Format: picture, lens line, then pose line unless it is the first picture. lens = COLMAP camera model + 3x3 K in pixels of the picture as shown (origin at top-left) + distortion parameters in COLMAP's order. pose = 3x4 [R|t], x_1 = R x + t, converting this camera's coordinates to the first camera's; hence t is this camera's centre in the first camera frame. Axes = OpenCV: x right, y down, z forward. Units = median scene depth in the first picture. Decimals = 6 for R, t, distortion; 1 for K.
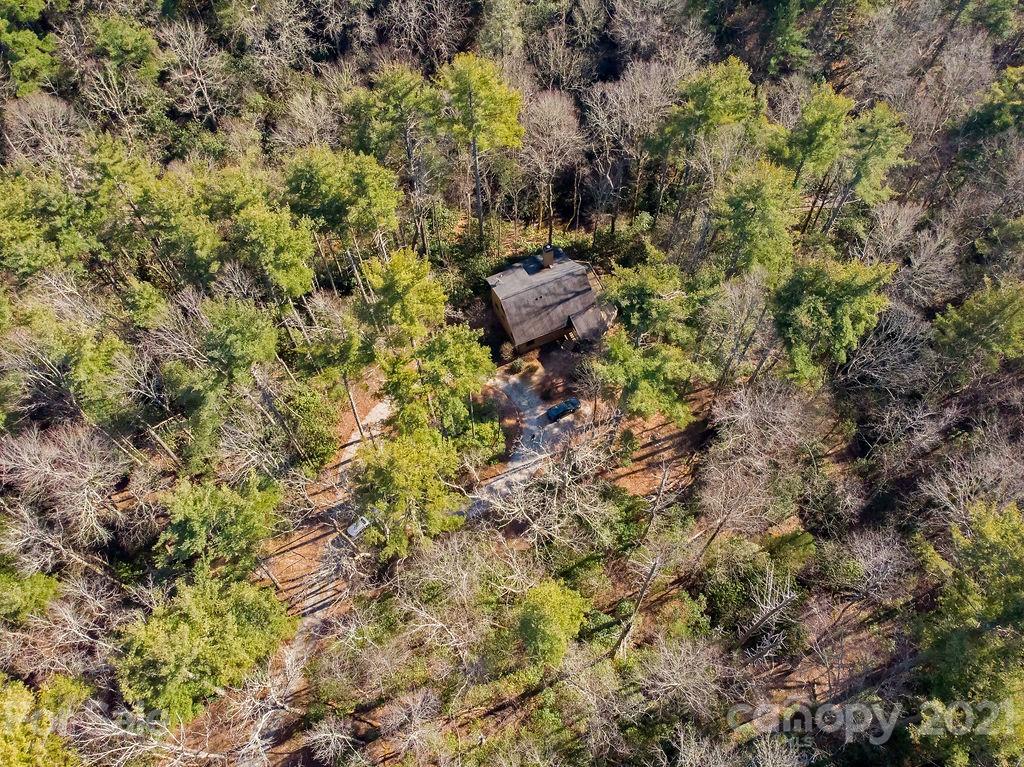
lens RADIAL K [[708.6, 0, 512.0], [0, 708.6, 383.5], [0, 0, 1]] dist [0.002934, 0.000155]
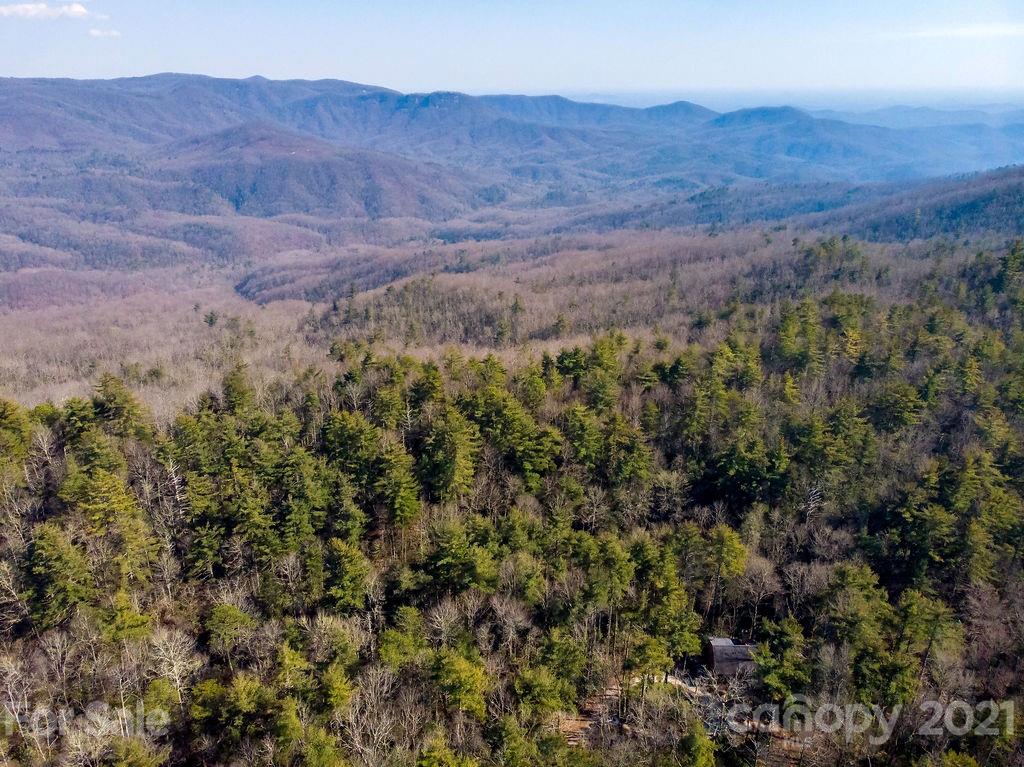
lens RADIAL K [[708.6, 0, 512.0], [0, 708.6, 383.5], [0, 0, 1]] dist [0.002934, 0.000155]
pose [[0.890458, 0.172602, -0.421062, 0.167803], [-0.409829, 0.706351, -0.577156, 0.645373], [0.197800, 0.686497, 0.699713, -0.816464]]
